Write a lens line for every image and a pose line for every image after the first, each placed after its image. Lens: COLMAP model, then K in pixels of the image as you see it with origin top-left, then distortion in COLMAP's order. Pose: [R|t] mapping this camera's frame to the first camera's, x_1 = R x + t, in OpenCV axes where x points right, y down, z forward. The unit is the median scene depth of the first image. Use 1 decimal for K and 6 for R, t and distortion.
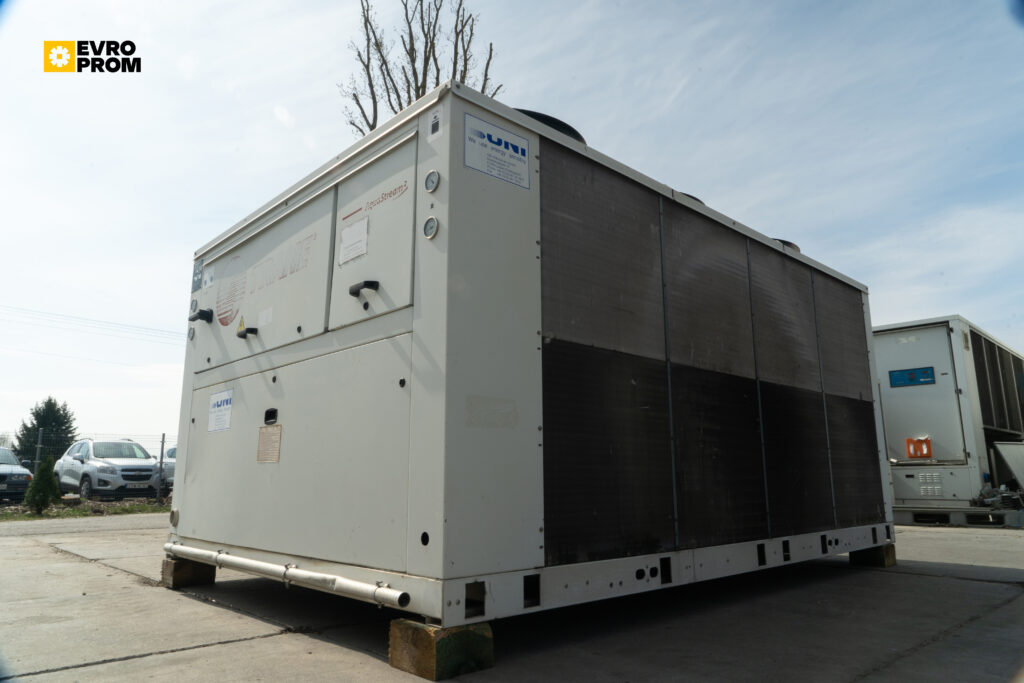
lens RADIAL K [[679.0, 0, 512.0], [0, 679.0, 341.5], [0, 0, 1]] dist [-0.002852, -0.000445]
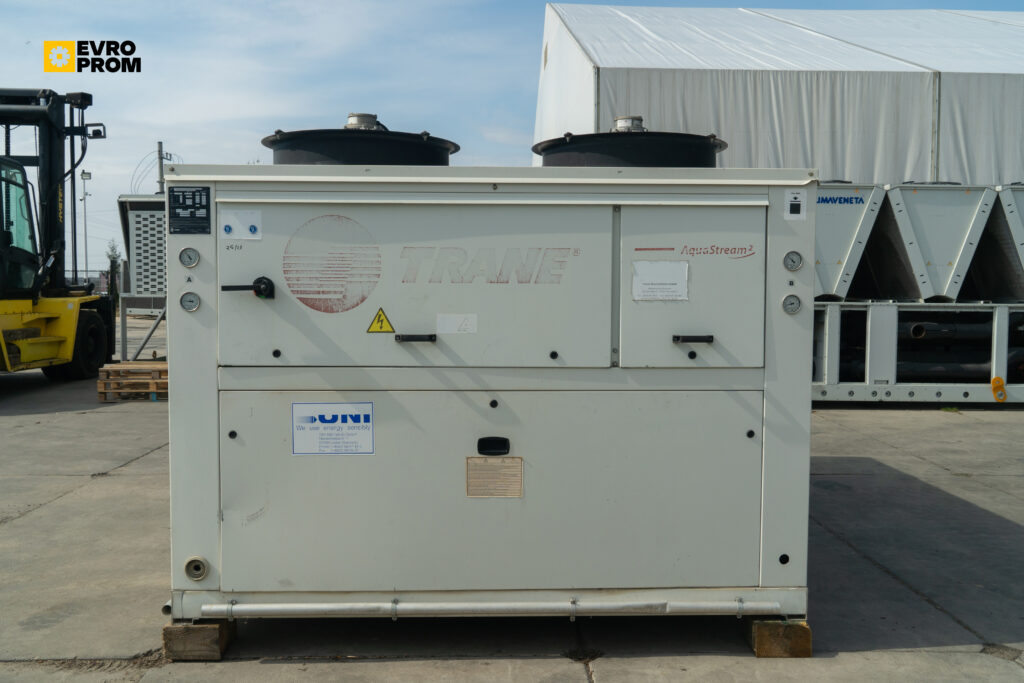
lens RADIAL K [[884.0, 0, 512.0], [0, 884.0, 341.5], [0, 0, 1]] dist [0.009698, 0.005103]
pose [[0.664271, -0.038959, 0.746476, -1.380849], [-0.153975, 0.970093, 0.187648, -0.278382], [-0.731461, -0.239588, 0.638406, 0.330316]]
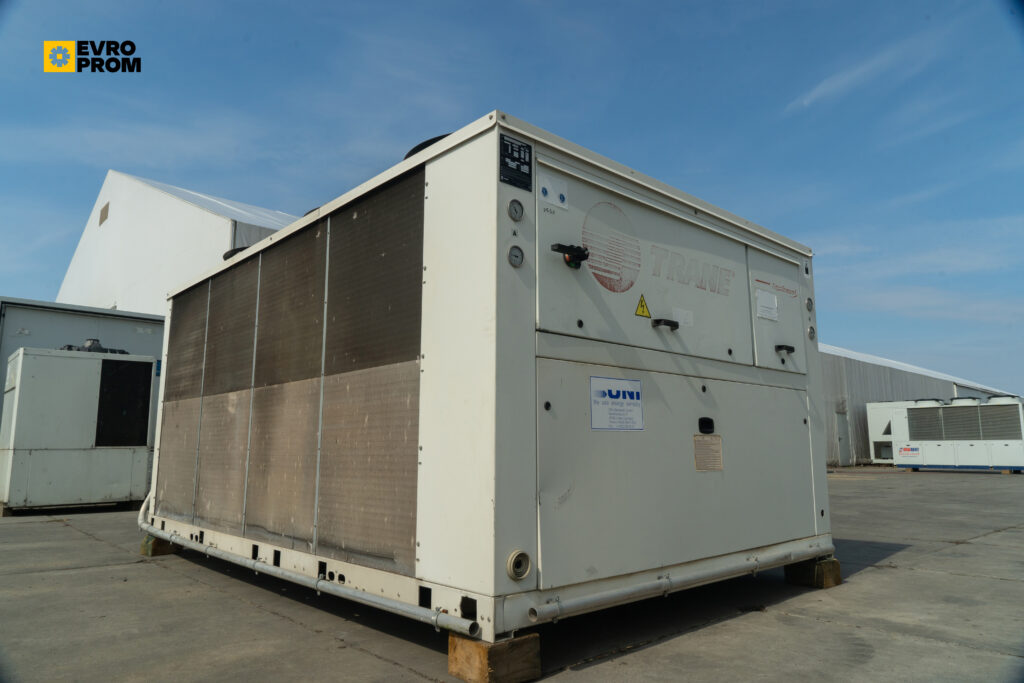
lens RADIAL K [[679.0, 0, 512.0], [0, 679.0, 341.5], [0, 0, 1]] dist [-0.002852, -0.000445]
pose [[0.013839, 0.157816, 0.987371, -1.603348], [-0.200440, 0.967860, -0.151889, 0.233303], [-0.979608, -0.195807, 0.045027, 1.467313]]
